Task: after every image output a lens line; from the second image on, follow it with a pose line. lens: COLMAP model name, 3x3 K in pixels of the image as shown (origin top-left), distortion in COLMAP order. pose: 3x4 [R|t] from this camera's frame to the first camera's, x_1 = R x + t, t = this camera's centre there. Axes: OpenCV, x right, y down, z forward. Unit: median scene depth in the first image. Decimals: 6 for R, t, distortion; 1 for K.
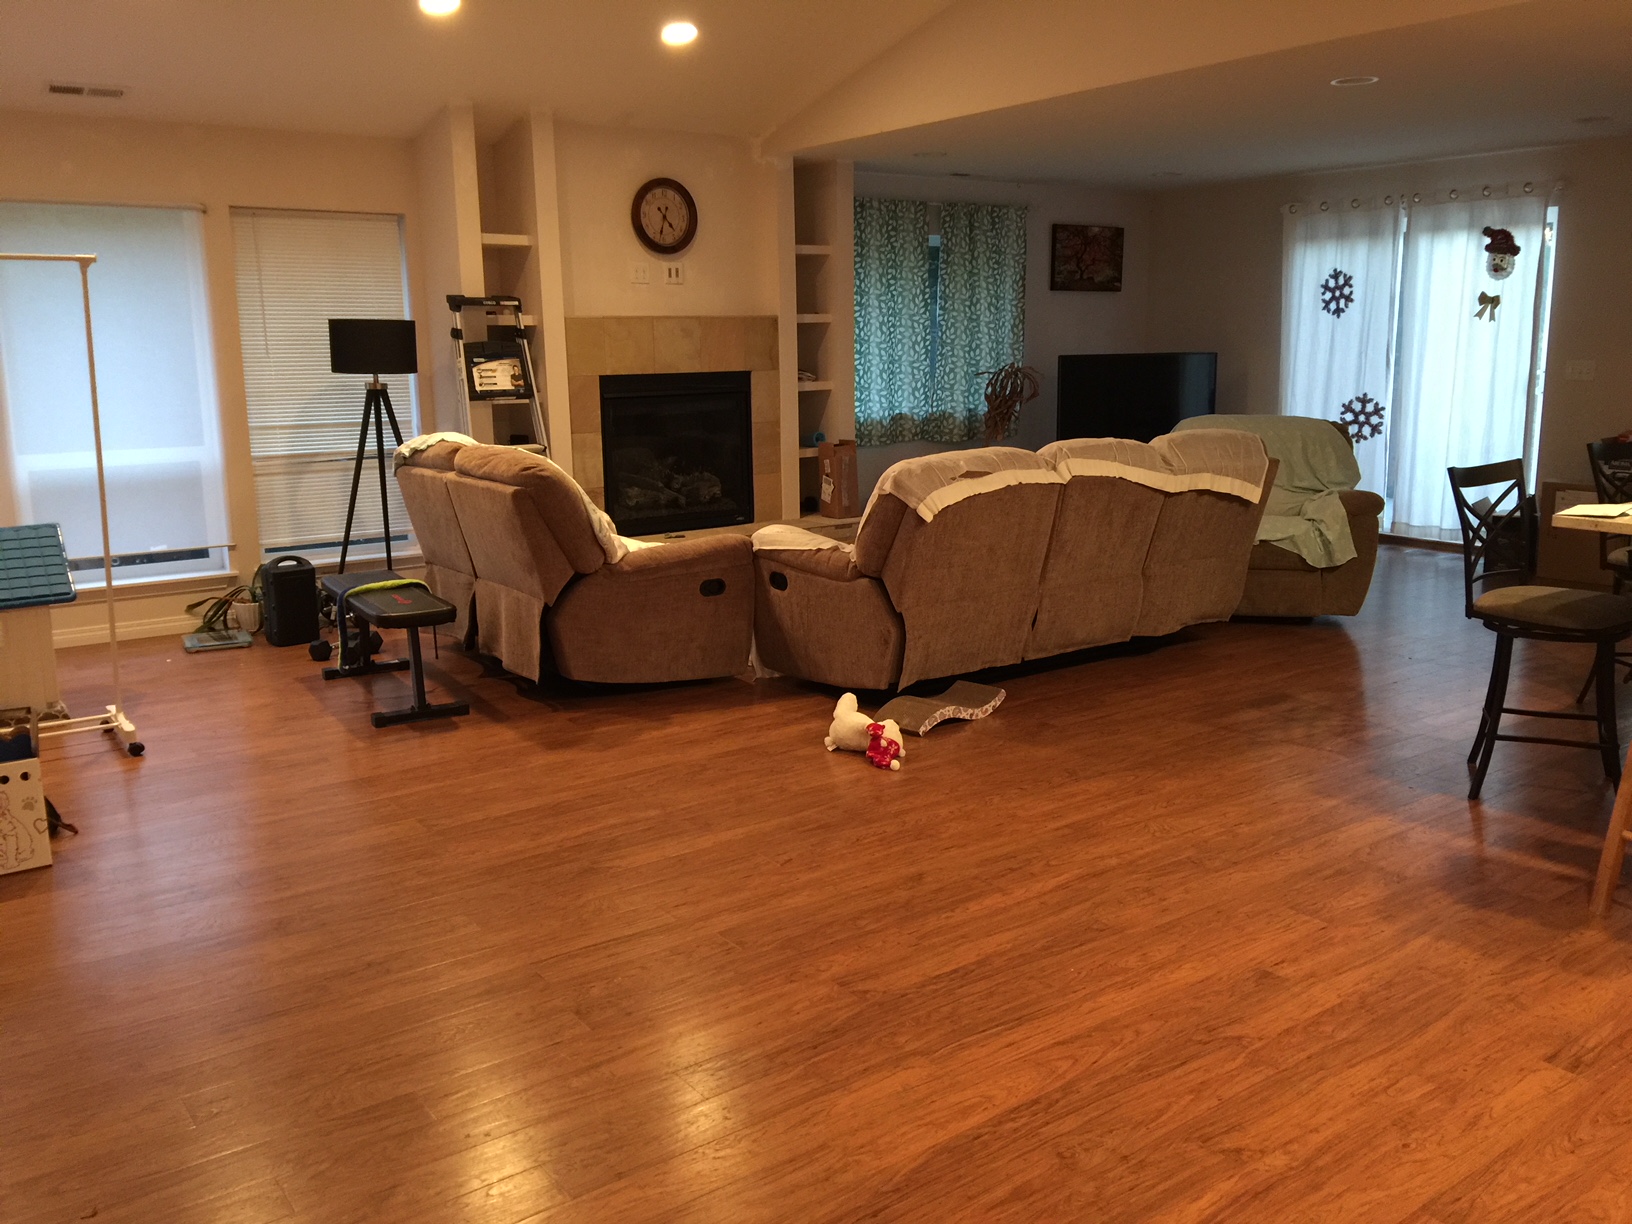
lens RADIAL K [[1379.6, 0, 814.6], [0, 1379.6, 610.8], [0, 0, 1]] dist [0.066353, -0.110287]
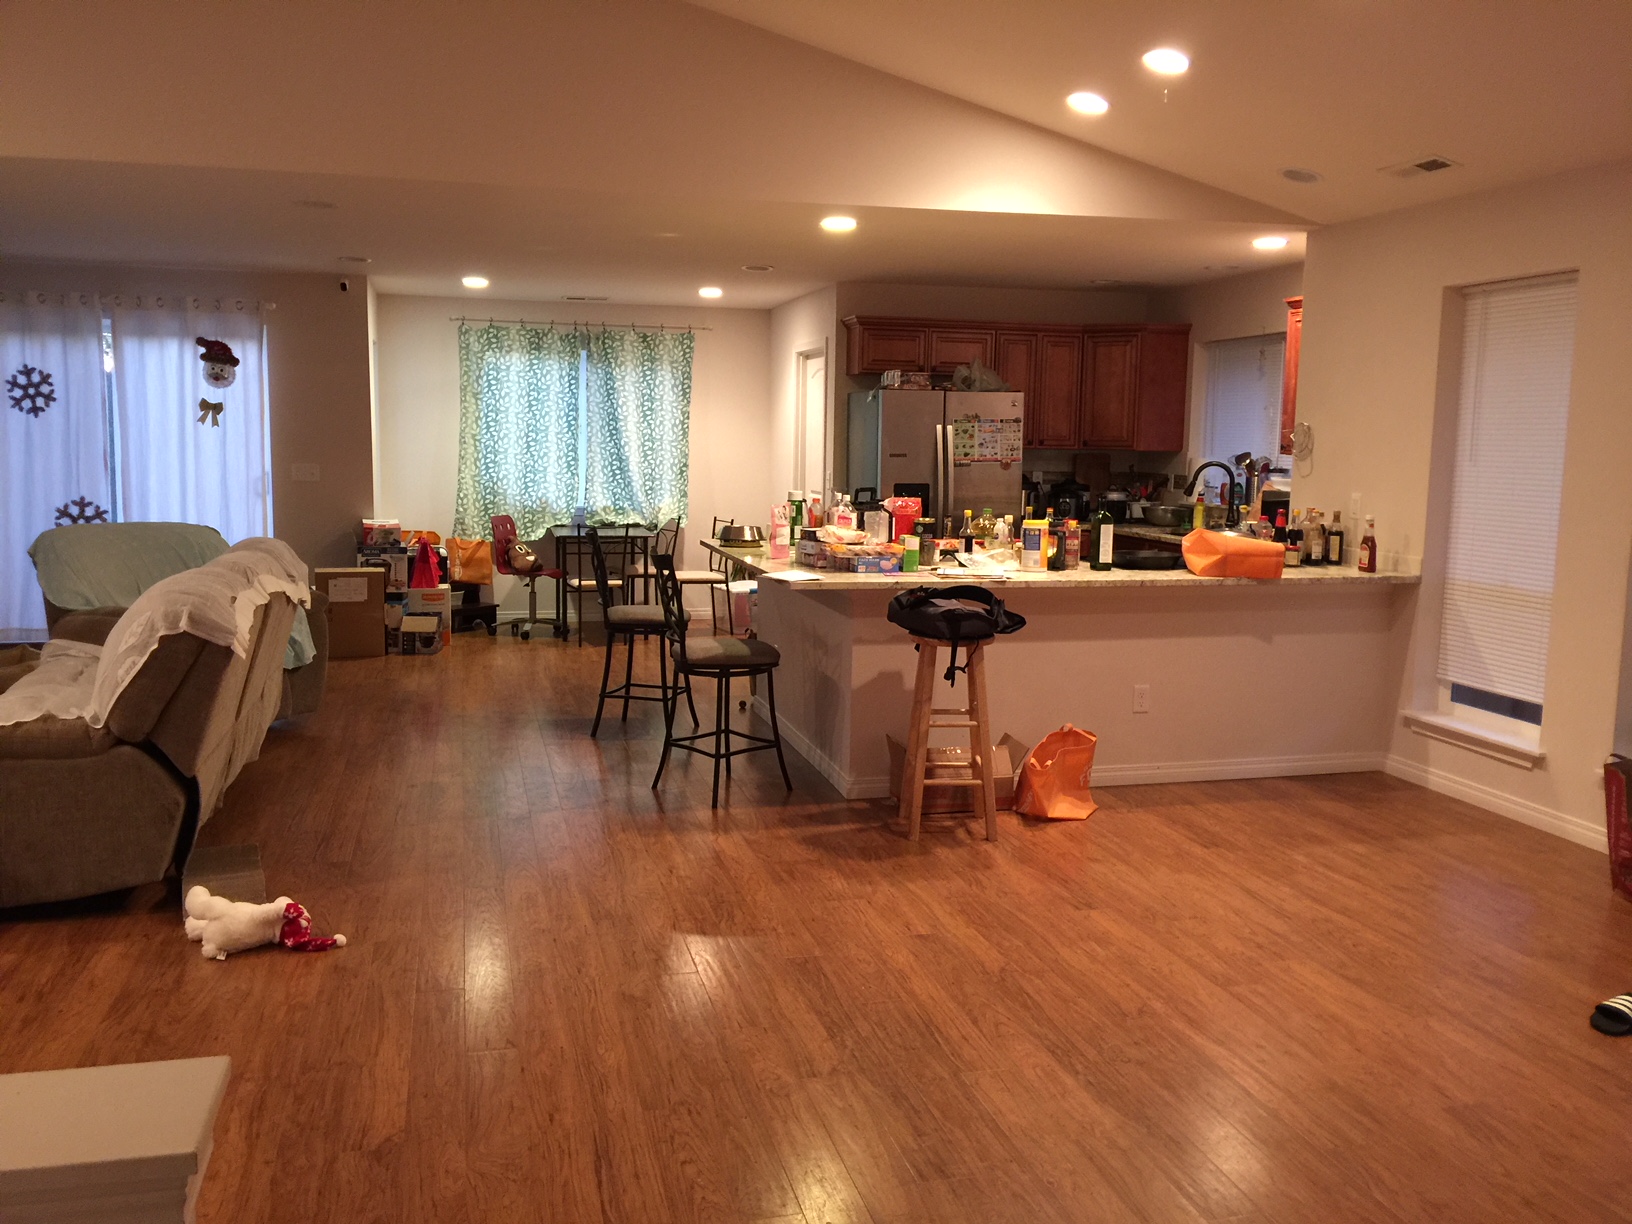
lens RADIAL K [[1379.6, 0, 812.1], [0, 1379.6, 610.1], [0, 0, 1]] dist [0.066353, -0.110287]
pose [[0.368248, -0.100310, 0.924300, -0.540164], [0.161649, 0.985929, 0.042596, -0.069799], [-0.915567, 0.133727, 0.379282, 0.336781]]
